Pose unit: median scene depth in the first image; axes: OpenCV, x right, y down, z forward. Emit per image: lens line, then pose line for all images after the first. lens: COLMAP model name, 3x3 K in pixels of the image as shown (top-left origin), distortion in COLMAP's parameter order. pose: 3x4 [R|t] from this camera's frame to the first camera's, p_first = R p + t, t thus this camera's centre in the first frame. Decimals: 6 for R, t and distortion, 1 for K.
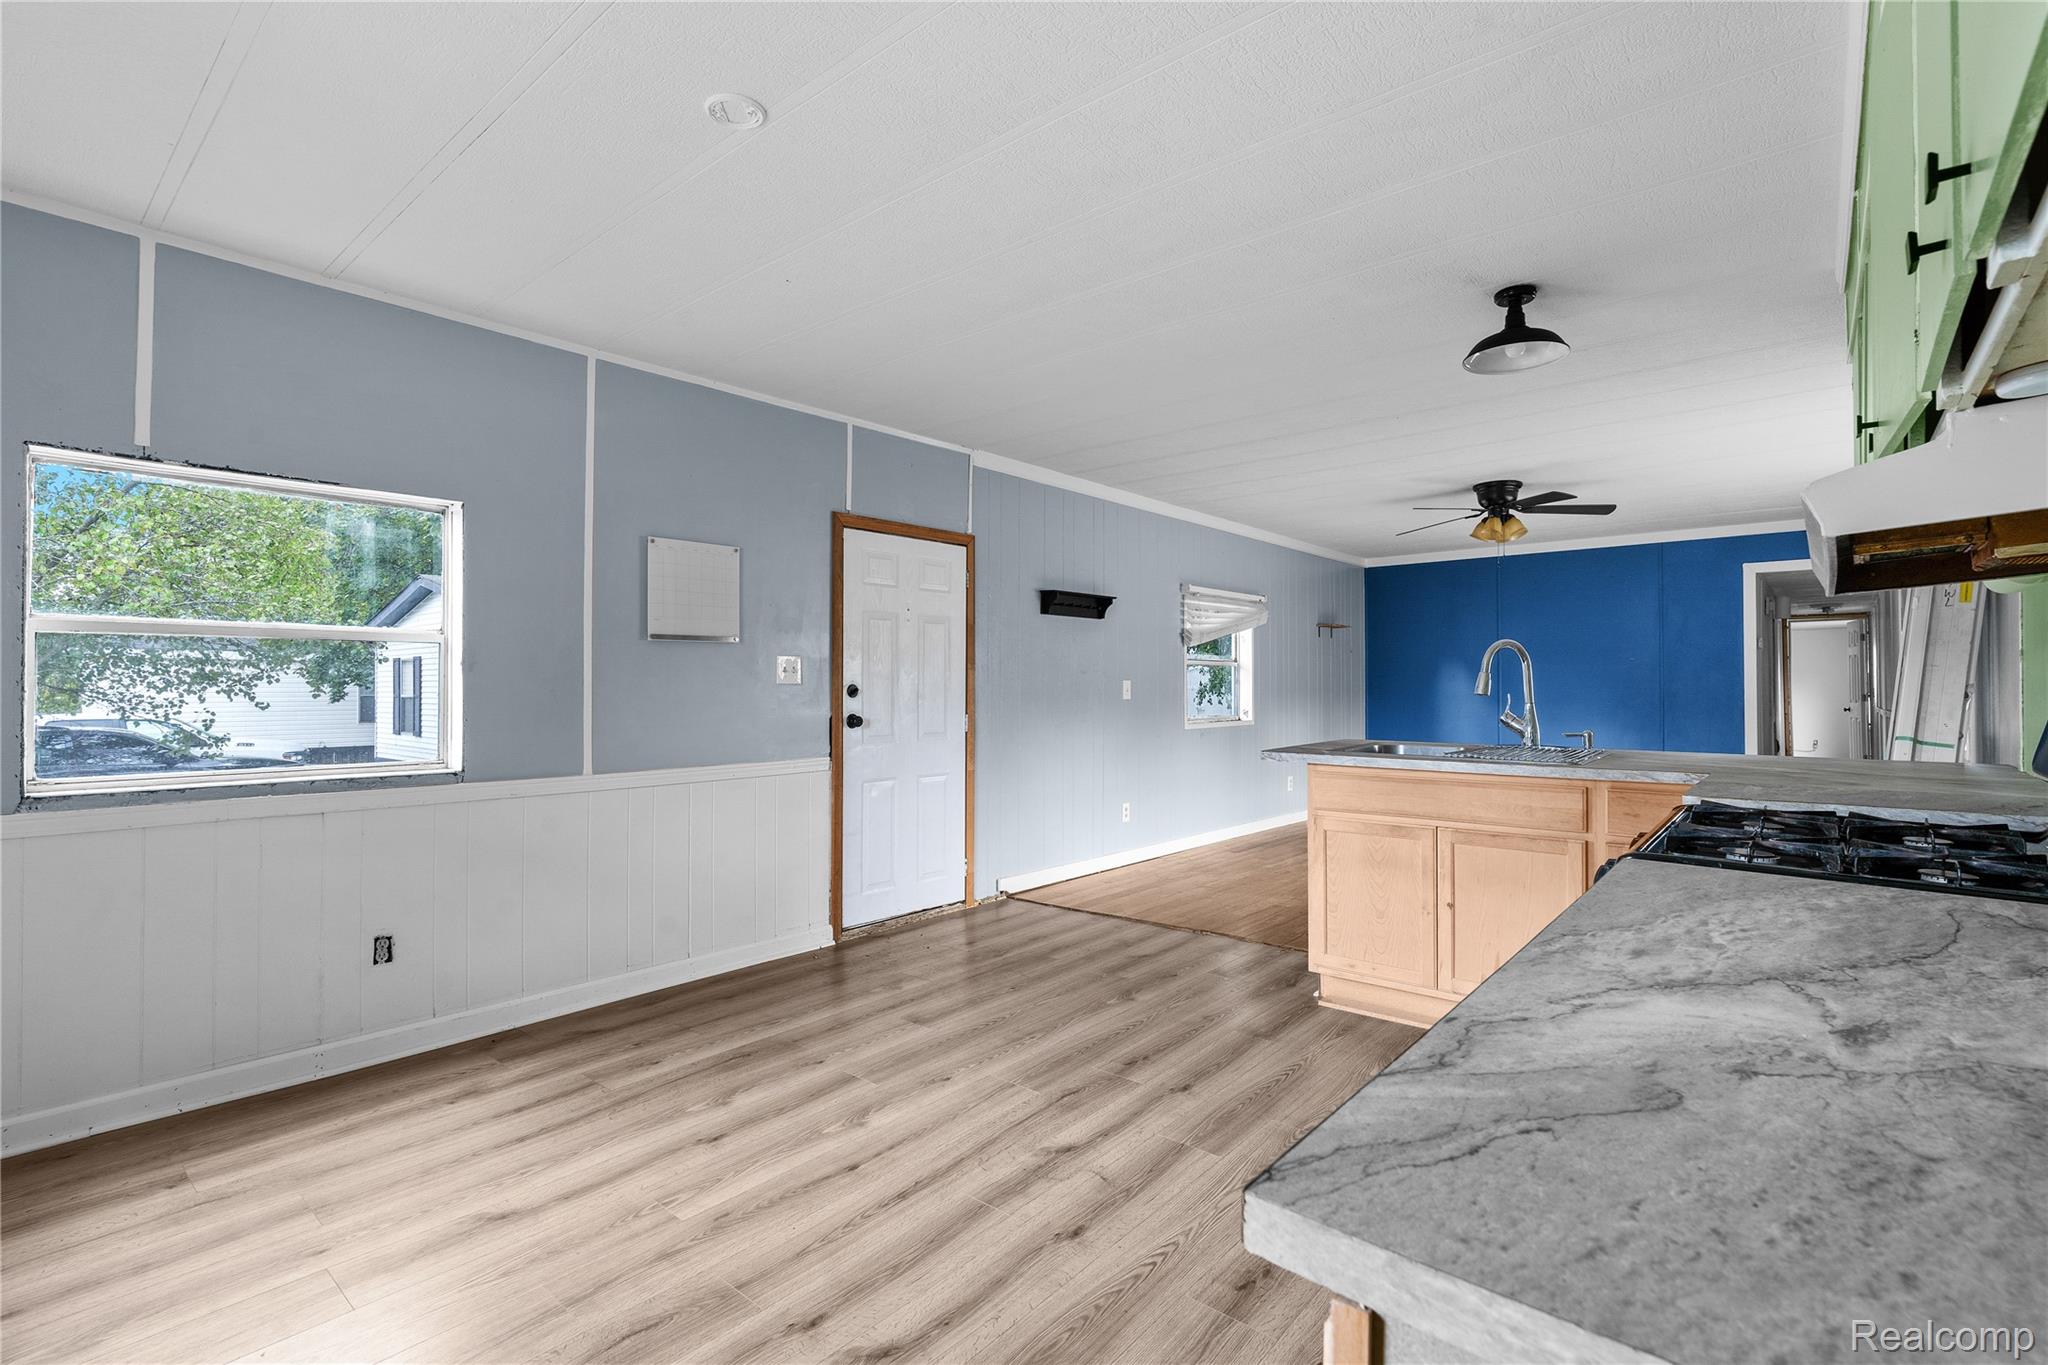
lens RADIAL K [[946.4, 0, 1026.6], [0, 946.4, 679.0], [0, 0, 1]] dist [-0.007794, 0.000853]
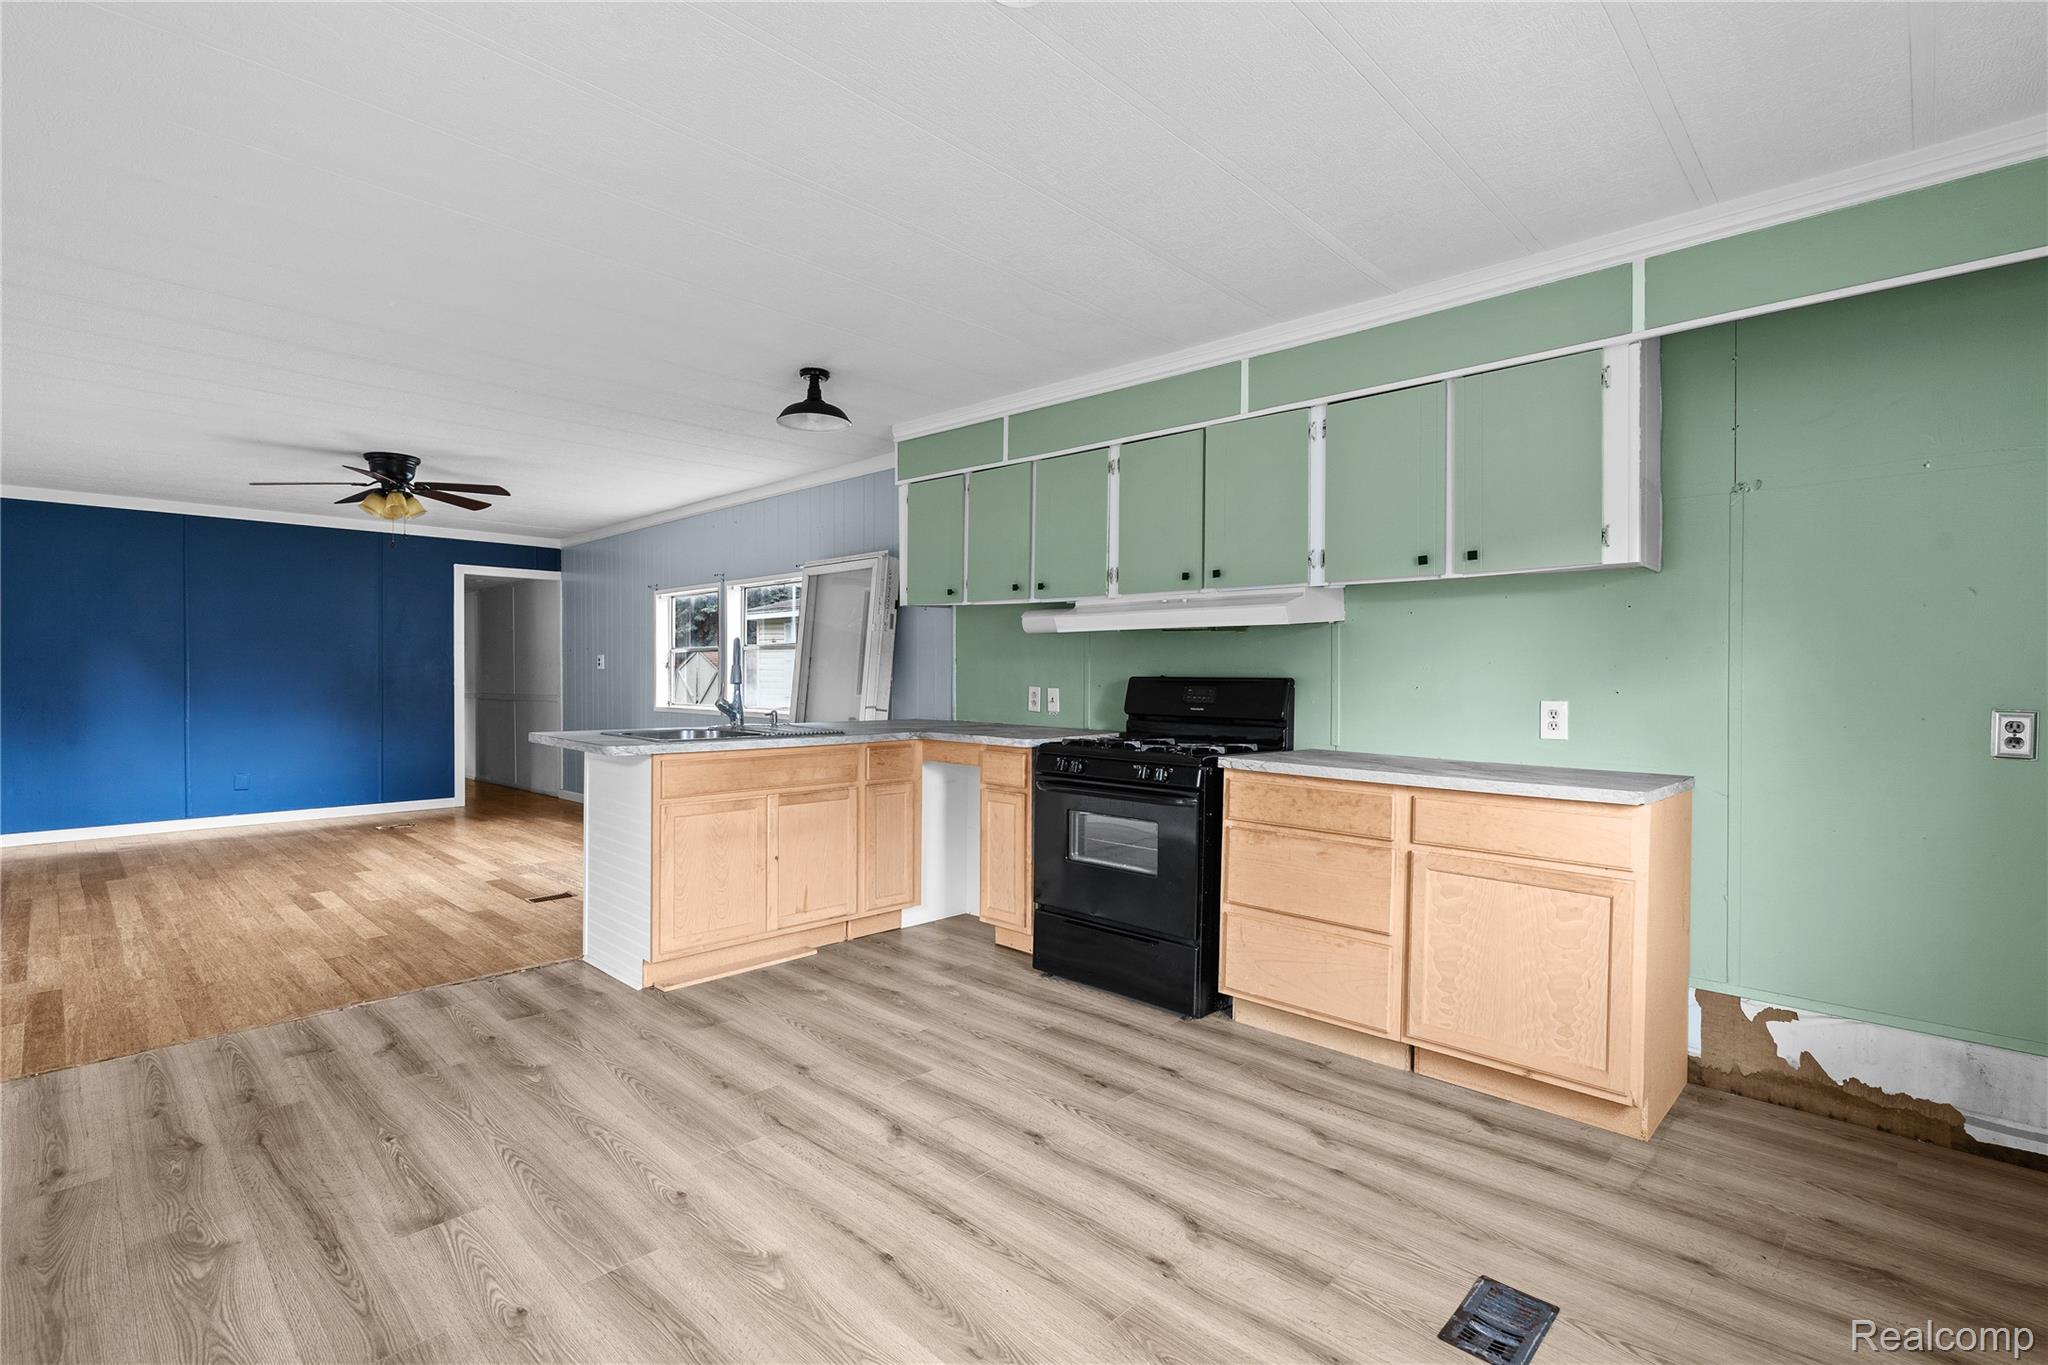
lens RADIAL K [[946.4, 0, 1026.6], [0, 946.4, 679.0], [0, 0, 1]] dist [-0.007794, 0.000853]
pose [[0.060618, -0.003232, 0.998156, -0.790458], [-0.011938, 0.999921, 0.003963, 0.003251], [-0.998090, -0.012157, 0.060574, 0.656053]]
